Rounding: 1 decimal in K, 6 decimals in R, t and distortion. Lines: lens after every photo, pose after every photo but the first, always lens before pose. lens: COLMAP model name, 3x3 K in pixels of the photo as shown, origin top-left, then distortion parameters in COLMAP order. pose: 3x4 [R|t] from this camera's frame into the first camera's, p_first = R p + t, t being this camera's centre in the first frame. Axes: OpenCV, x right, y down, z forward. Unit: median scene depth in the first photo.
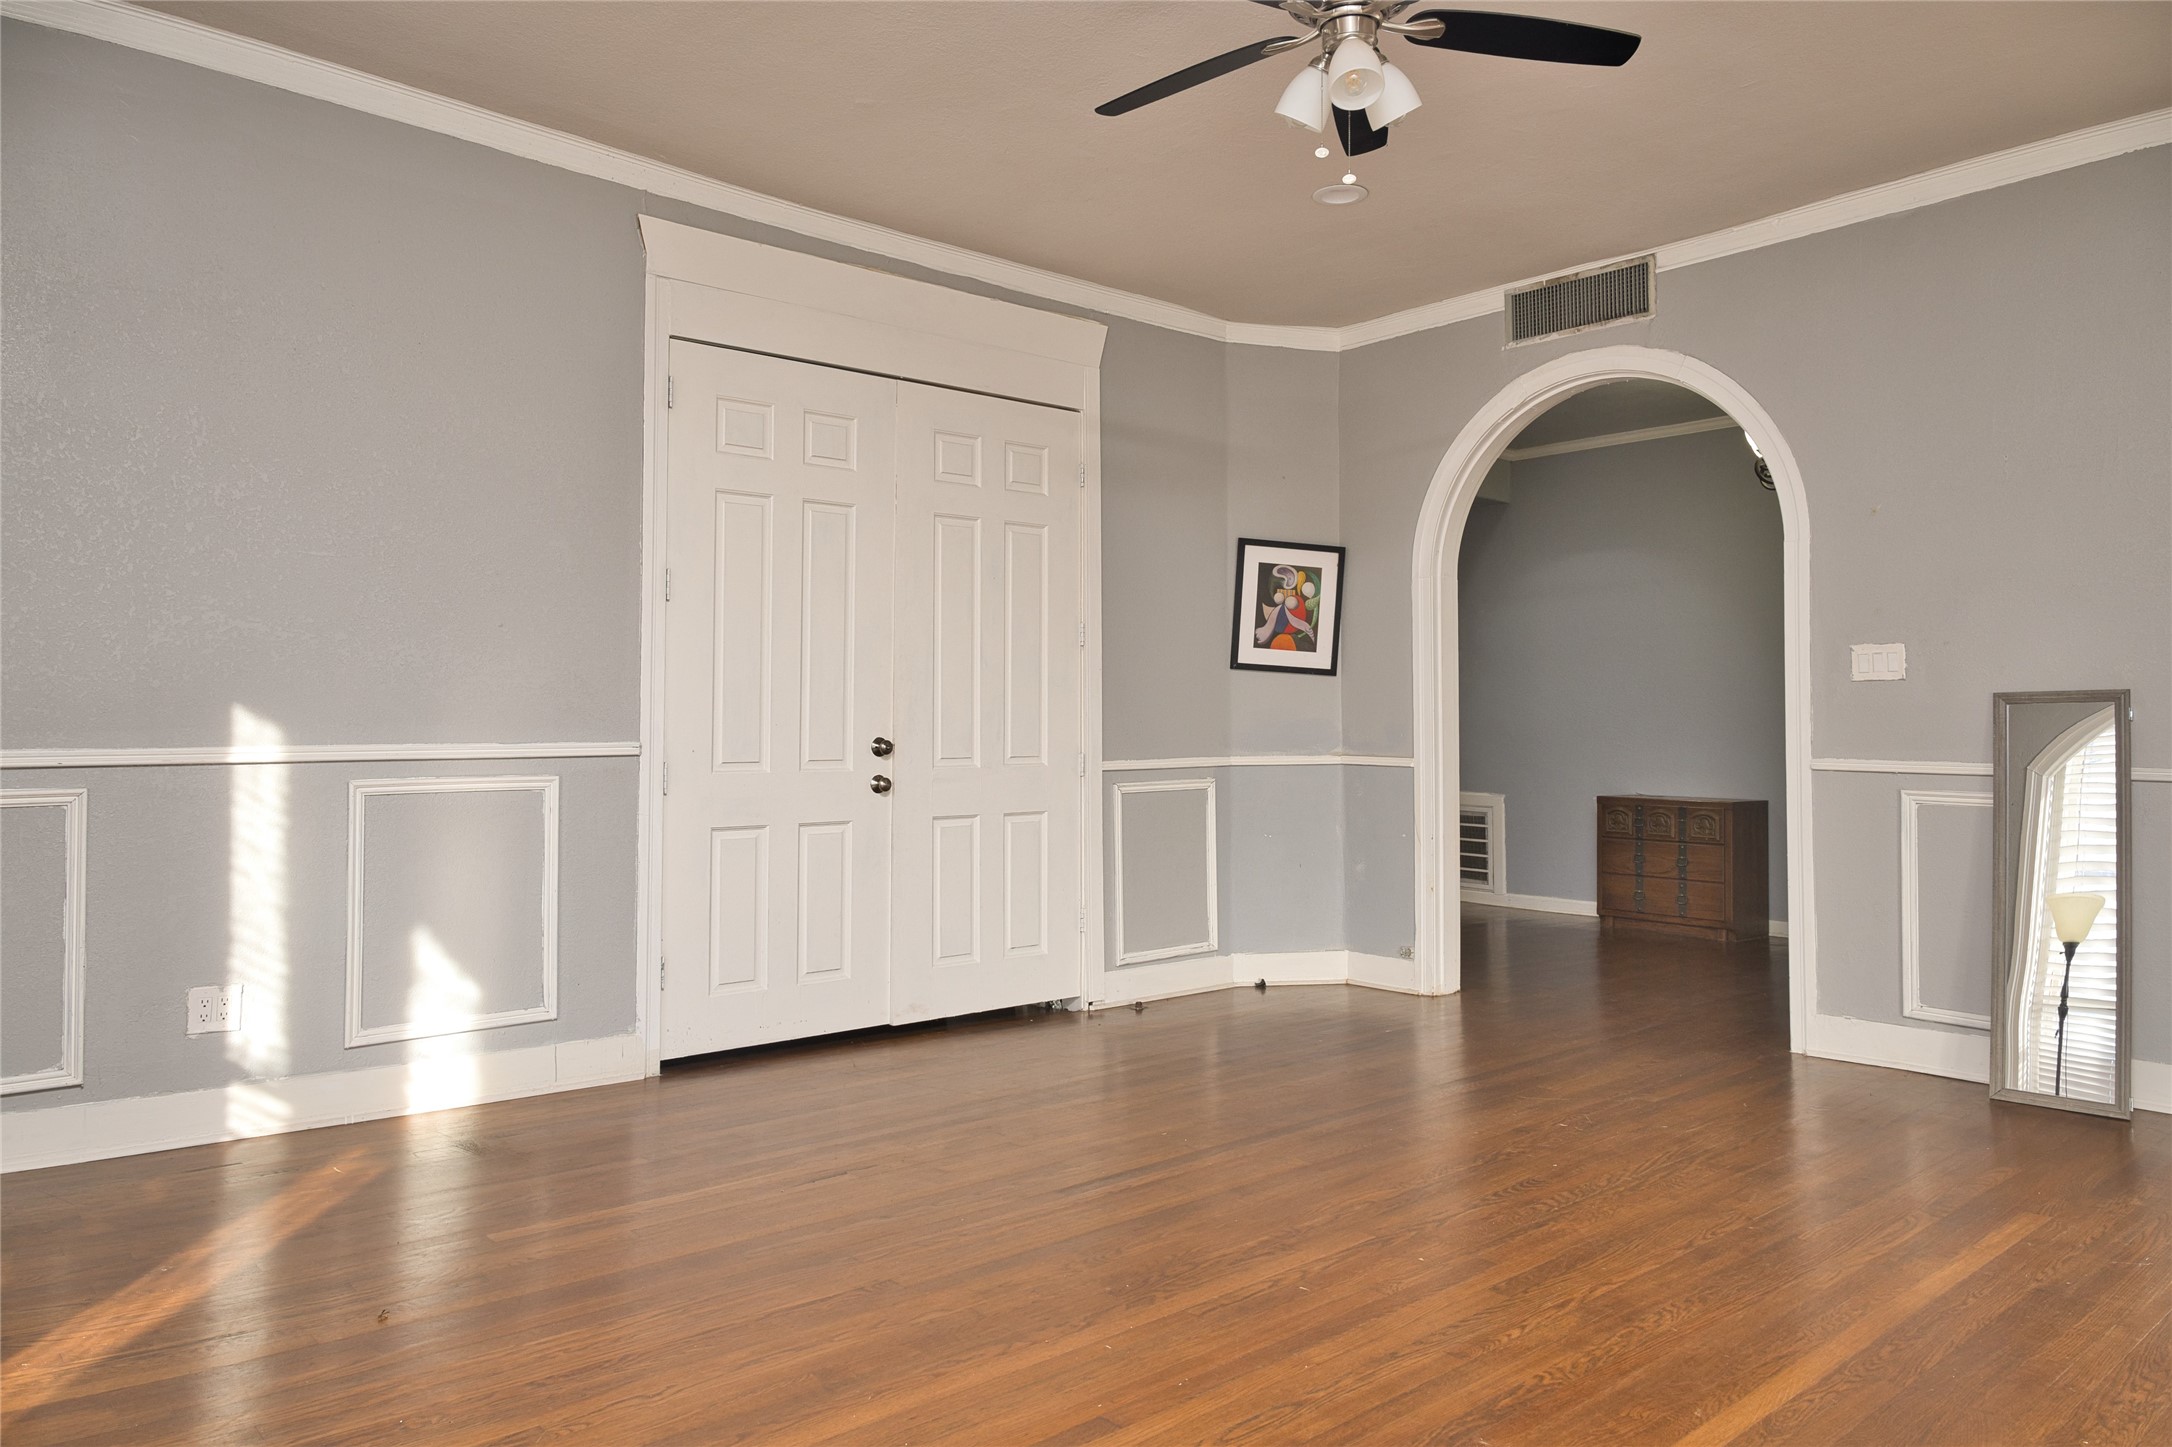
lens RADIAL K [[1452.9, 0, 1078.9], [0, 1452.9, 716.1], [0, 0, 1]] dist [0.017647, -0.003563]
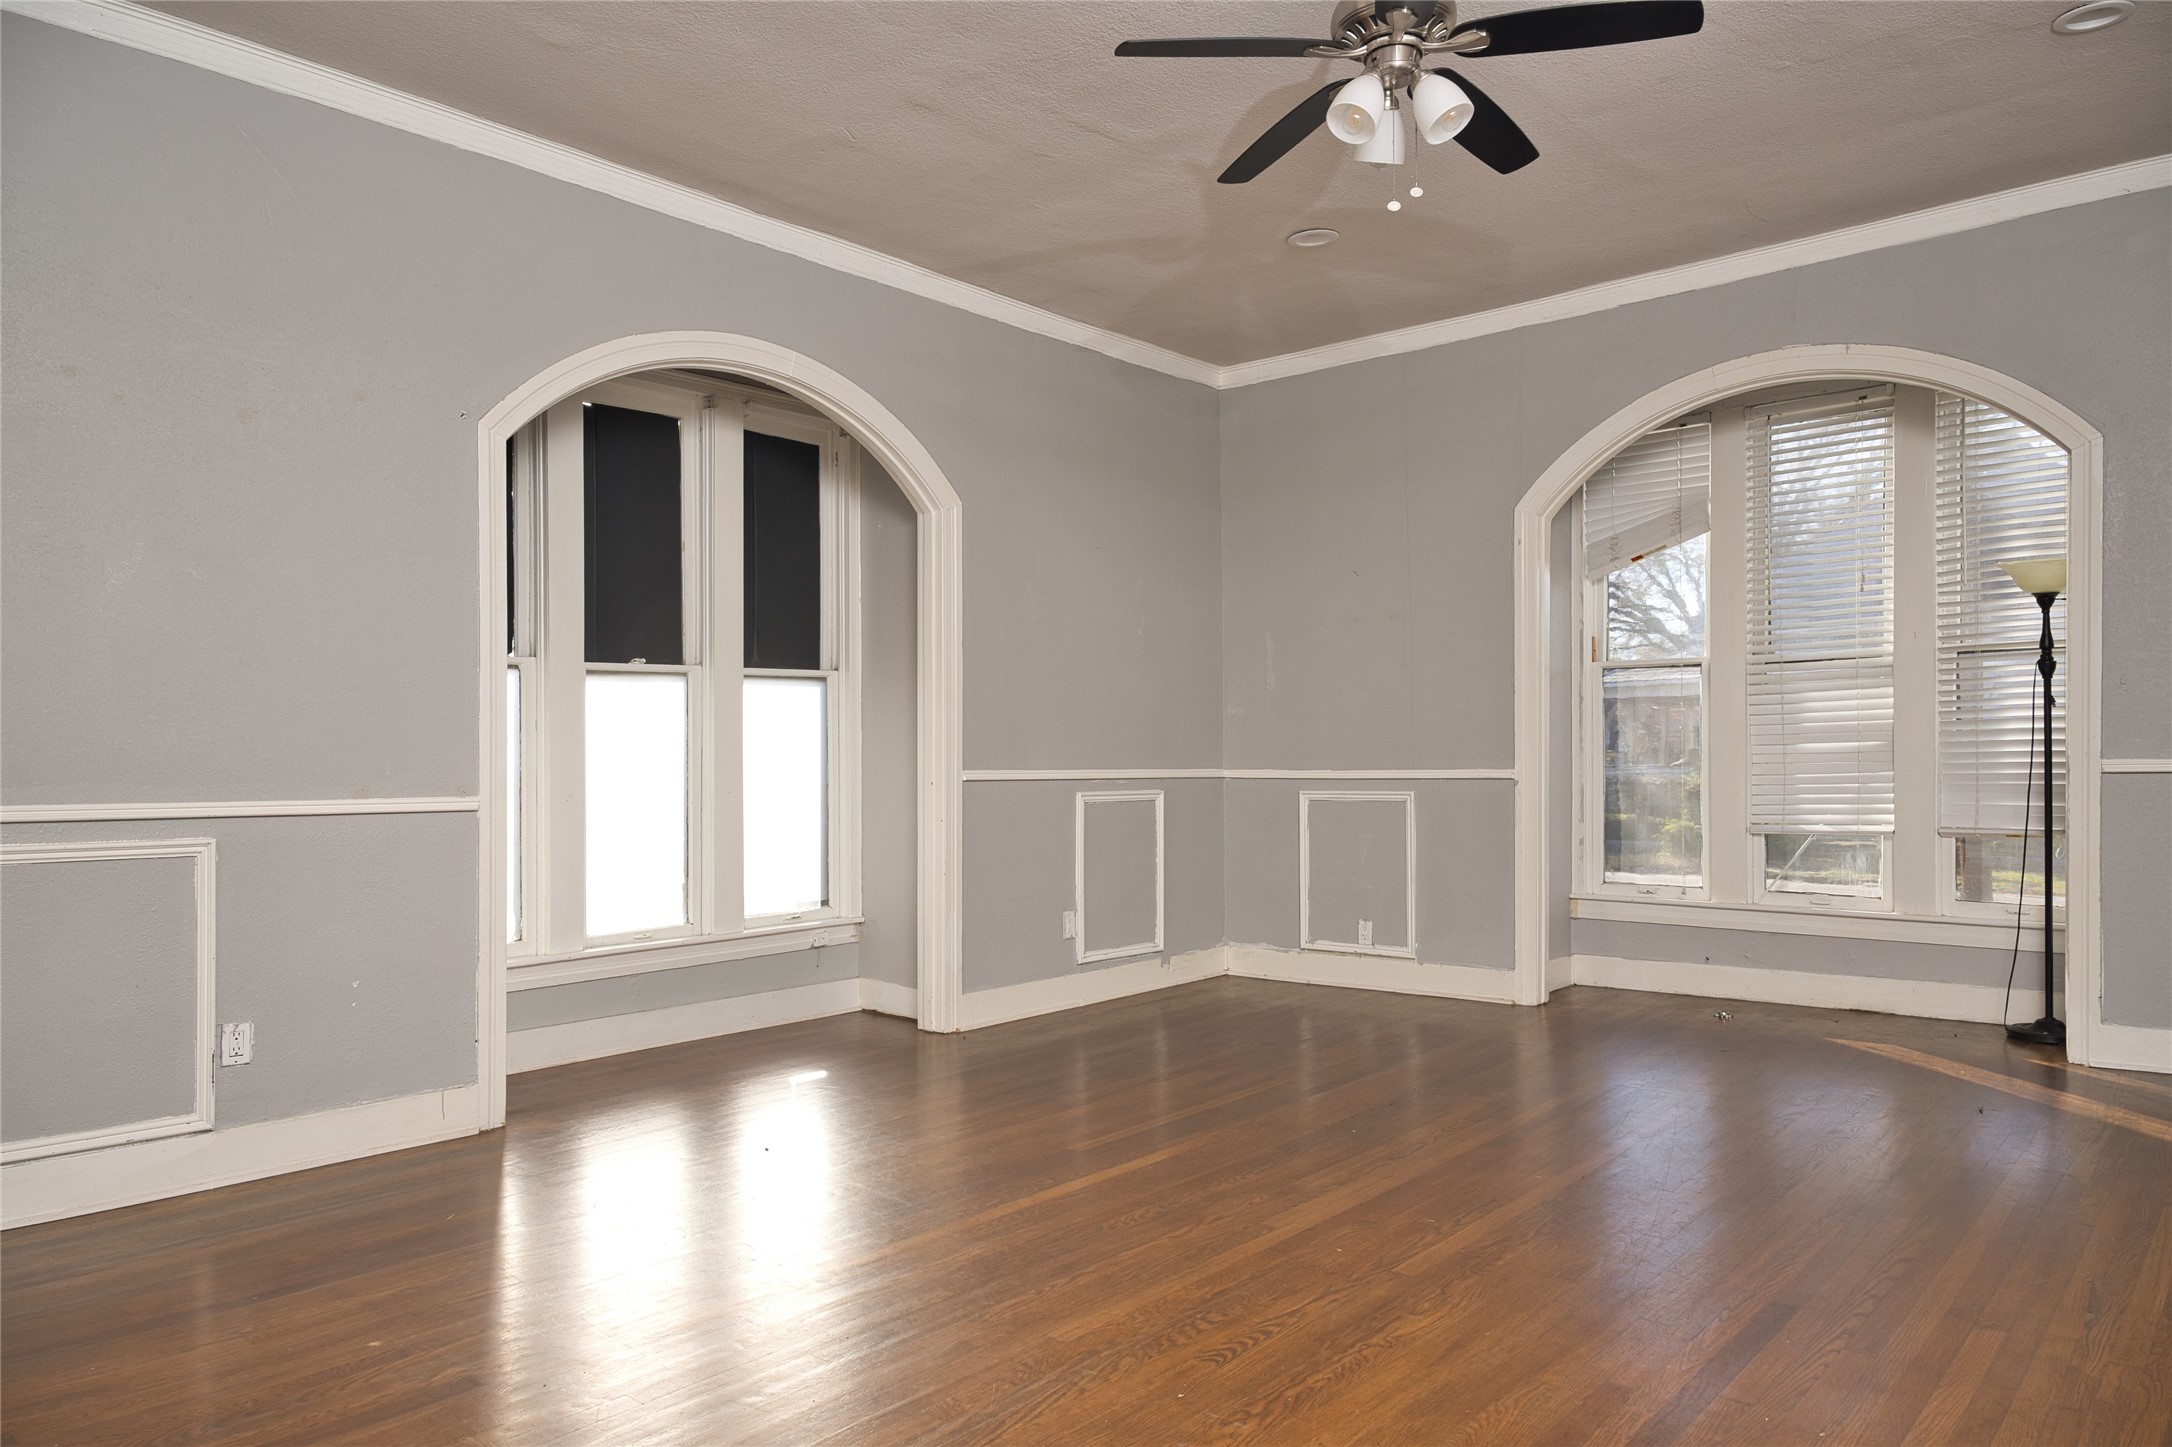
lens RADIAL K [[1452.9, 0, 1088.0], [0, 1452.9, 721.6], [0, 0, 1]] dist [0.017647, -0.003563]
pose [[-0.989092, 0.003628, -0.147257, 0.490389], [0.007582, 0.999625, -0.026301, 0.018549], [0.147107, -0.027131, -0.988748, 1.749177]]
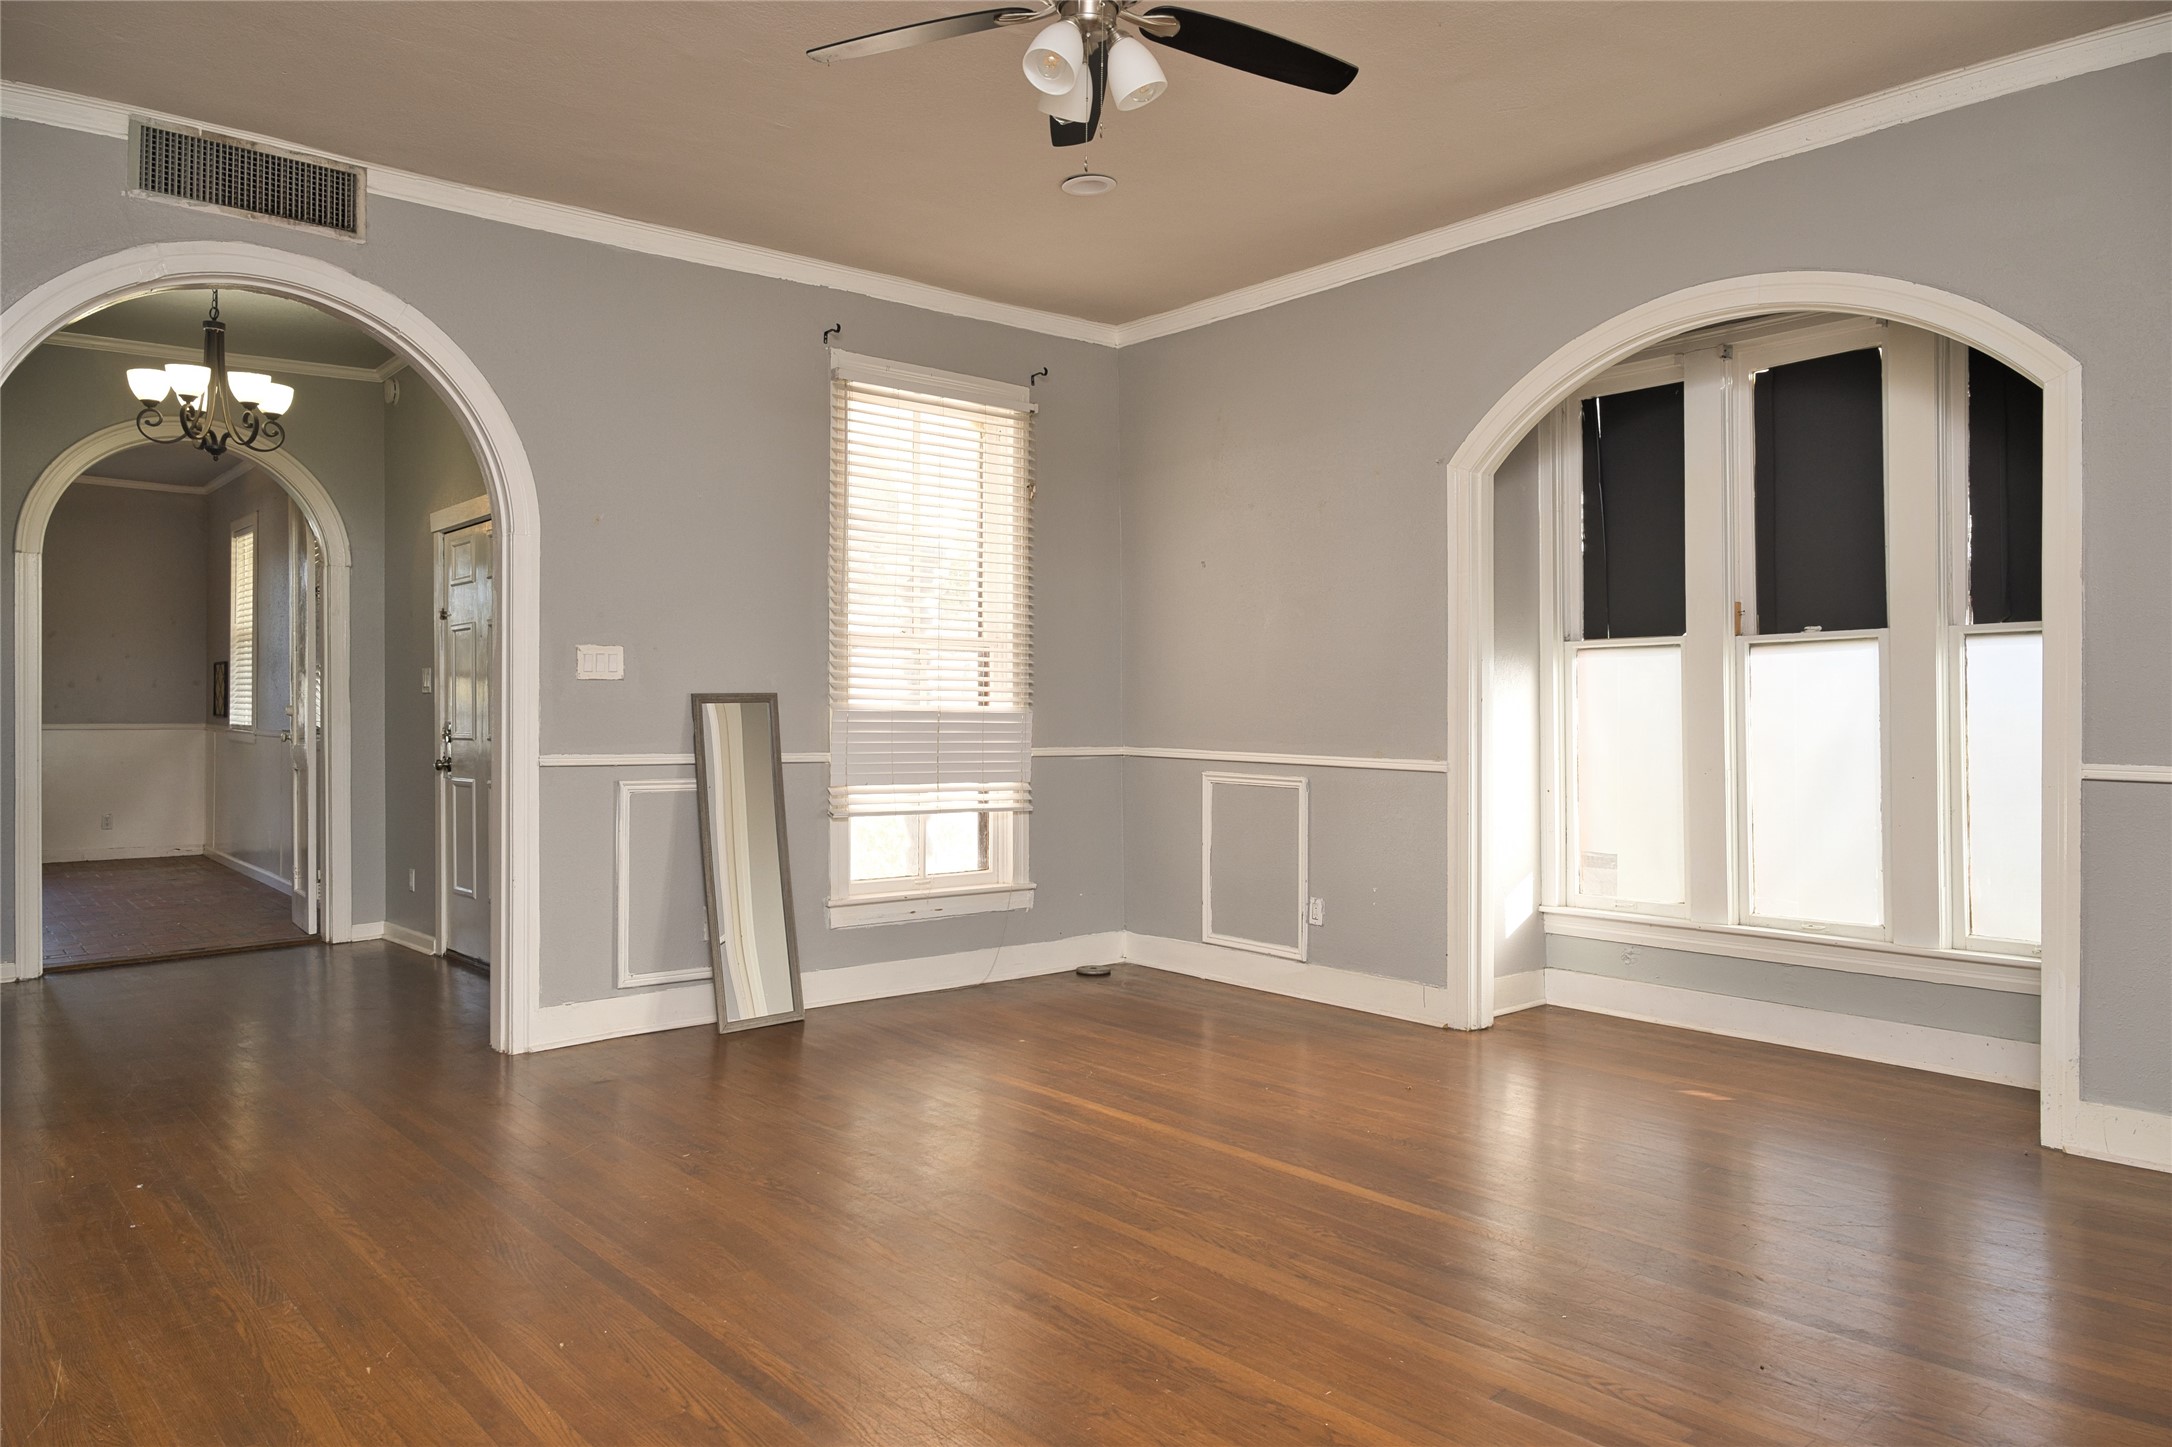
lens RADIAL K [[1452.9, 0, 1077.6], [0, 1452.9, 725.9], [0, 0, 1]] dist [0.017647, -0.003563]
pose [[0.007270, -0.012150, 0.999900, -0.687760], [-0.006292, 0.999906, 0.012196, -0.007819], [-0.999954, -0.006380, 0.007193, 0.863654]]
